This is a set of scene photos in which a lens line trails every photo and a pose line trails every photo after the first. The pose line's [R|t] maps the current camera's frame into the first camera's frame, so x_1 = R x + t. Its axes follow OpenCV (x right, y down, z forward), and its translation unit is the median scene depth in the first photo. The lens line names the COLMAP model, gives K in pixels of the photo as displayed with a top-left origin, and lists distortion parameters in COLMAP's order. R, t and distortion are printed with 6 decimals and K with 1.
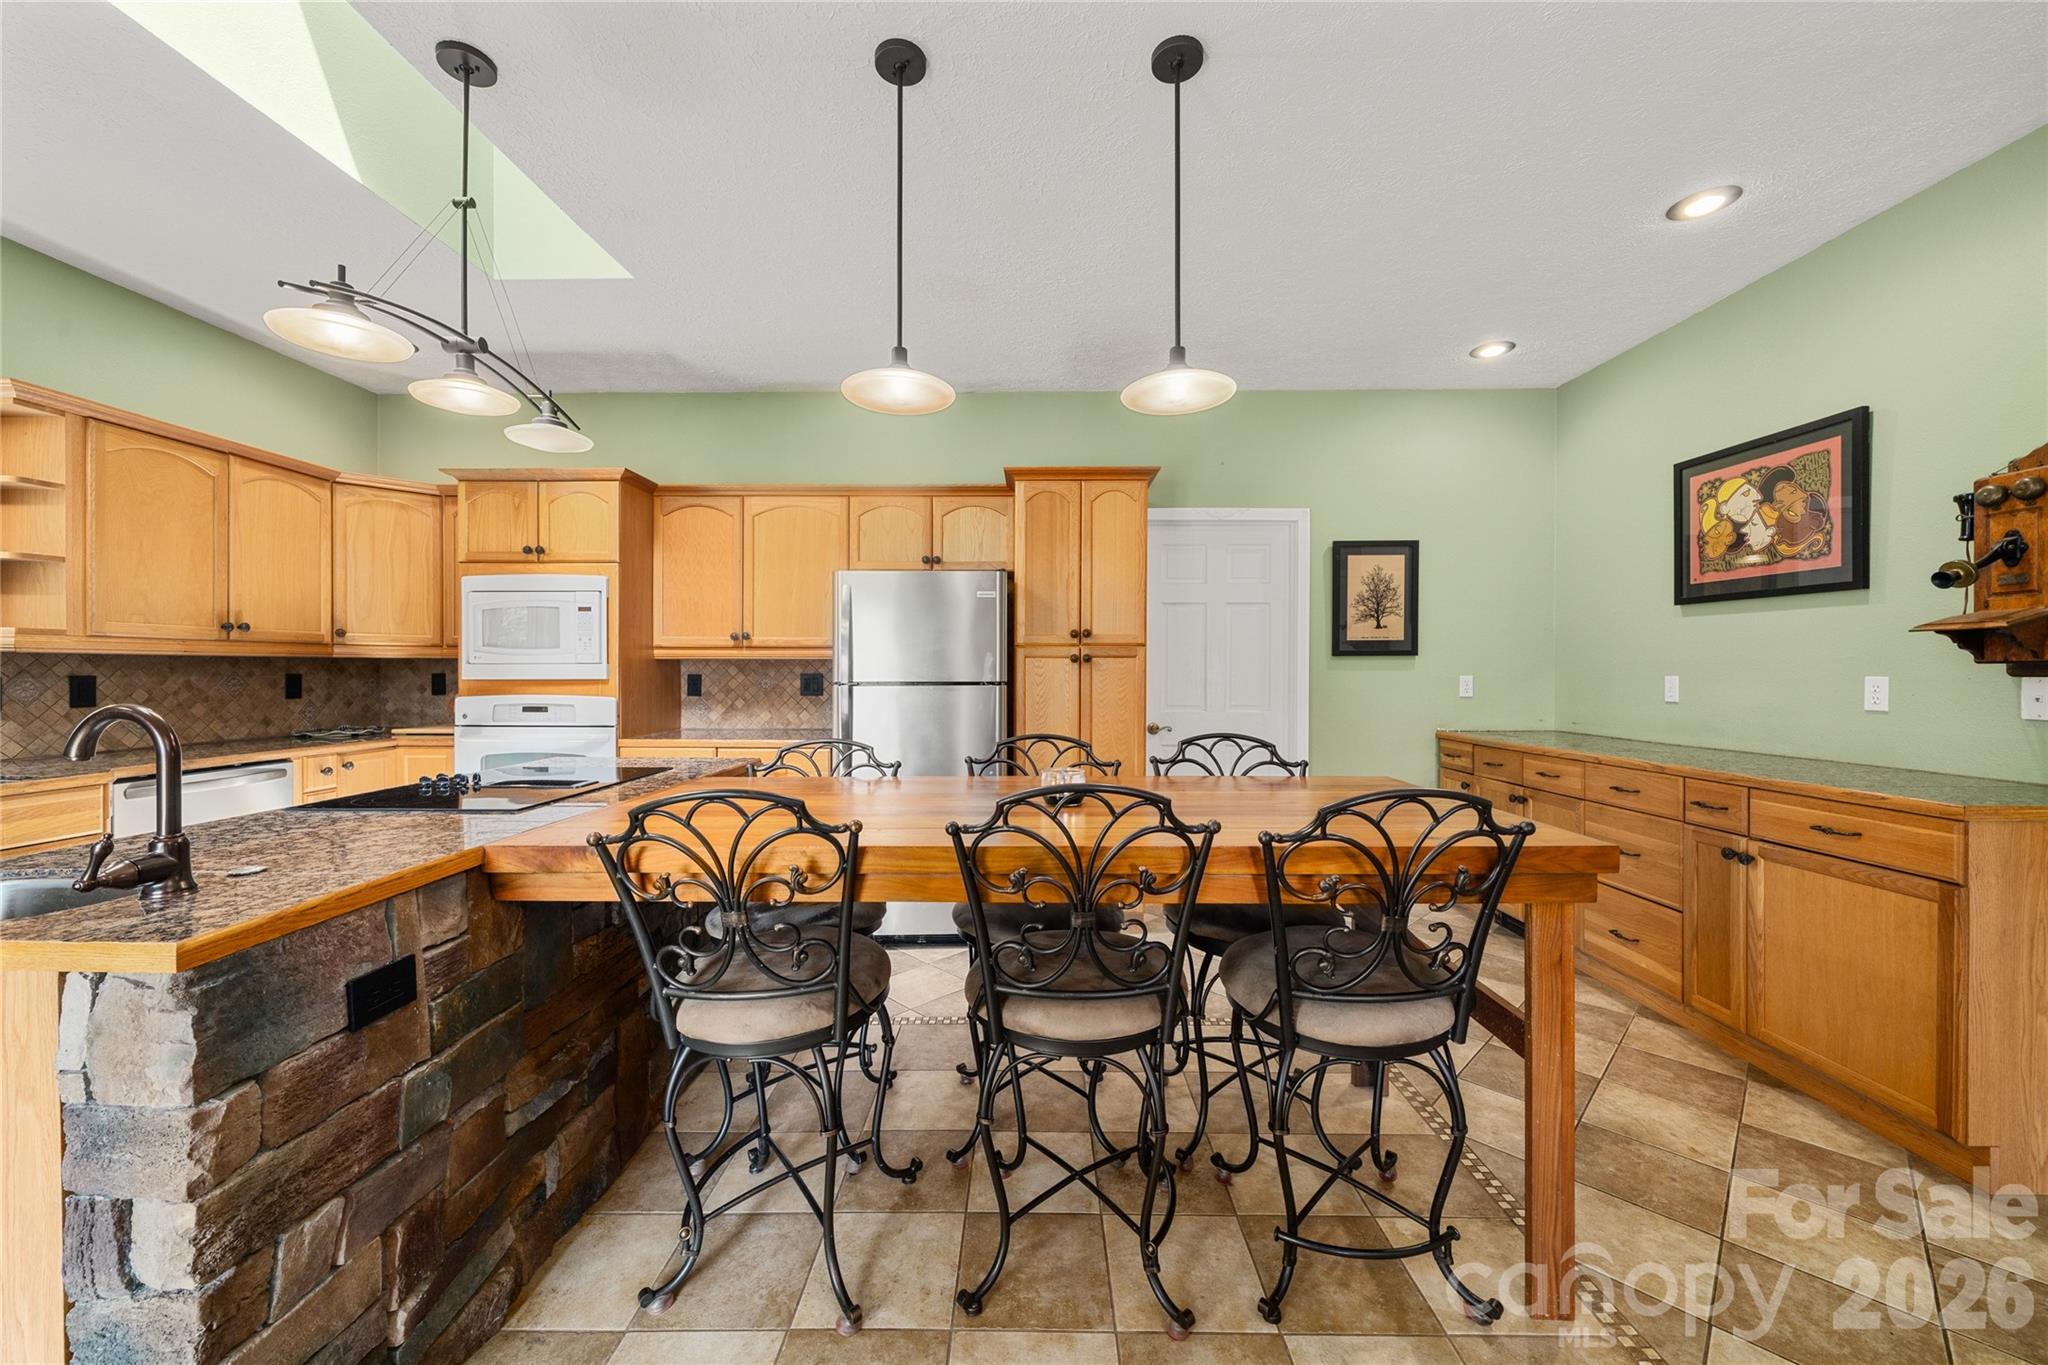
lens RADIAL K [[760.6, 0, 1024.0], [0, 760.6, 682.5], [0, 0, 1]] dist [-0.001284, -0.000111]
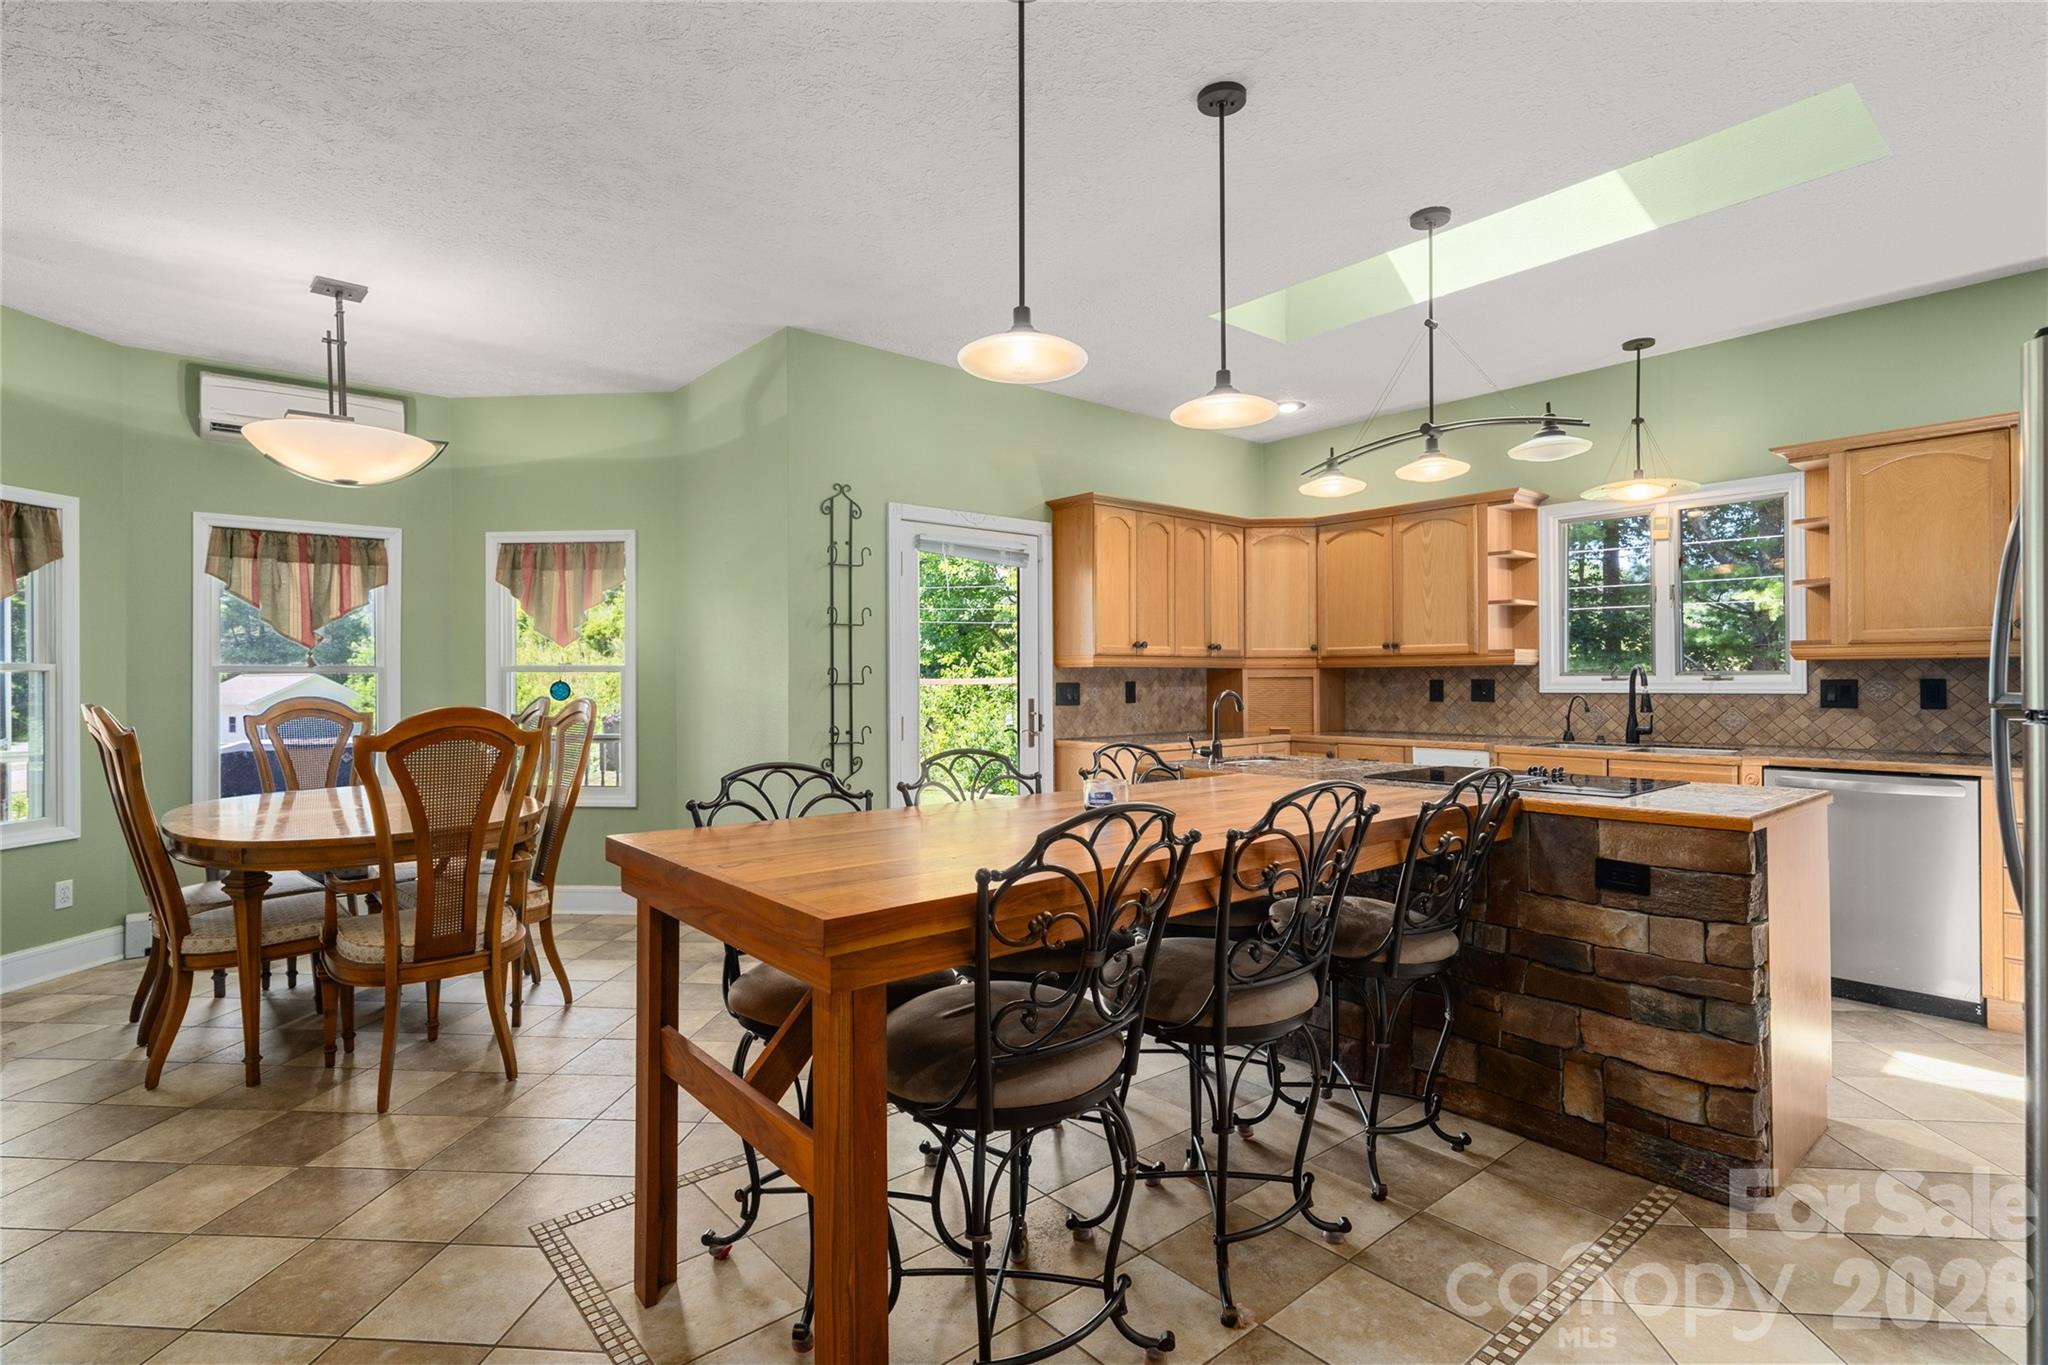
lens RADIAL K [[948.6, 0, 1024.0], [0, 948.6, 682.5], [0, 0, 1]] dist [0.000226, 0.000062]
pose [[-0.753089, 0.006917, -0.657882, 0.480463], [-0.004937, 0.999857, 0.016164, -0.015890], [0.657900, 0.015421, -0.752948, 0.965258]]
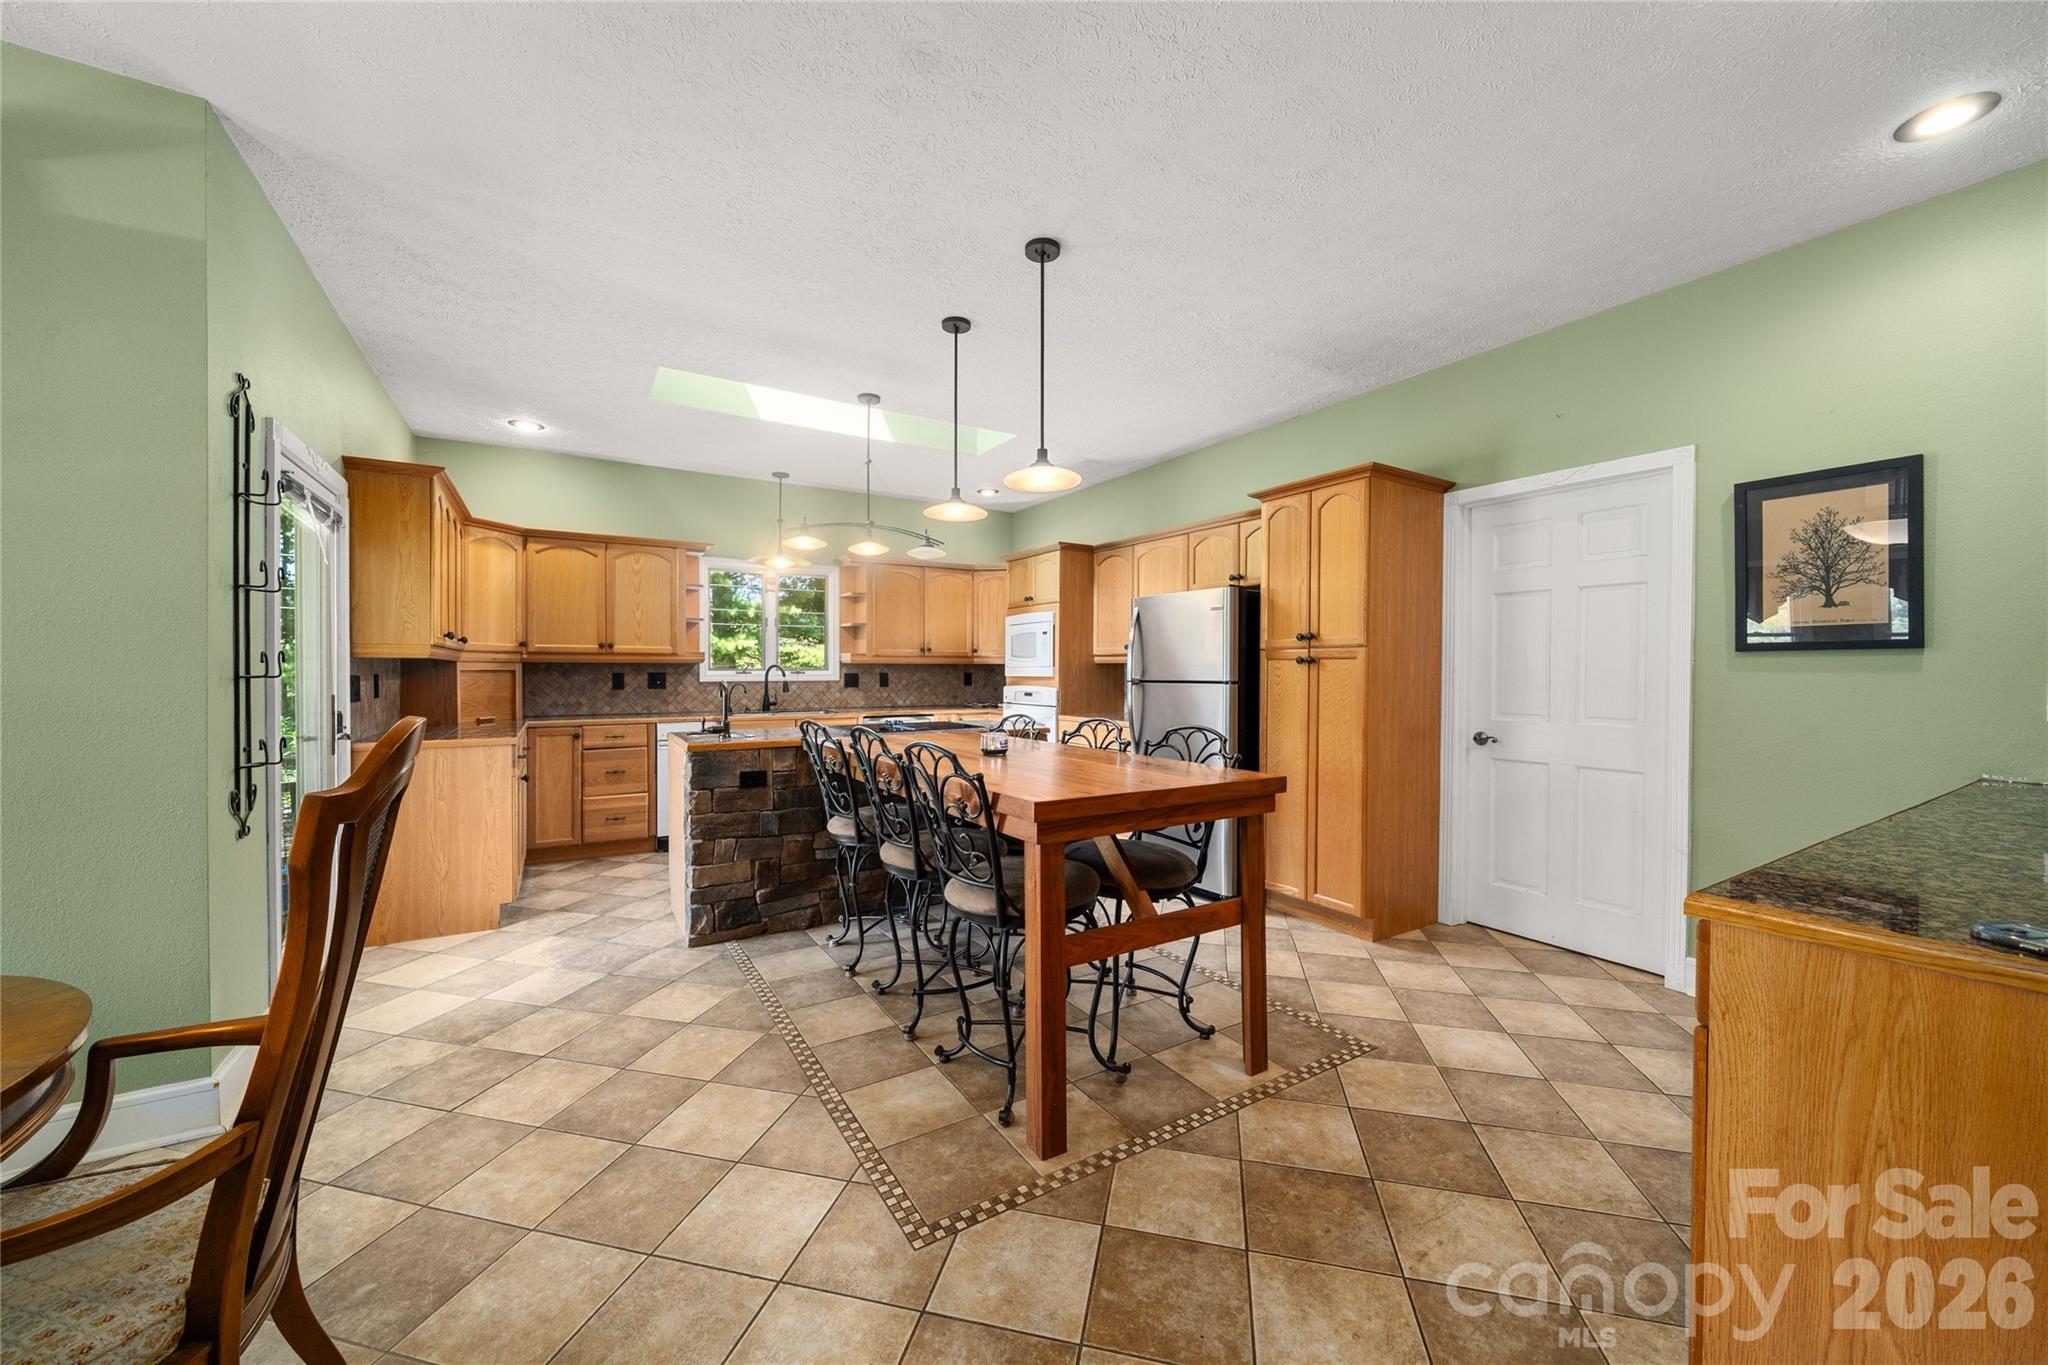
lens RADIAL K [[760.6, 0, 1024.0], [0, 760.6, 682.5], [0, 0, 1]] dist [-0.001284, -0.000111]
pose [[0.530566, 0.013957, -0.847529, 0.783816], [-0.015215, 0.999860, 0.006941, -0.002329], [0.847507, 0.009213, 0.530704, 0.111919]]
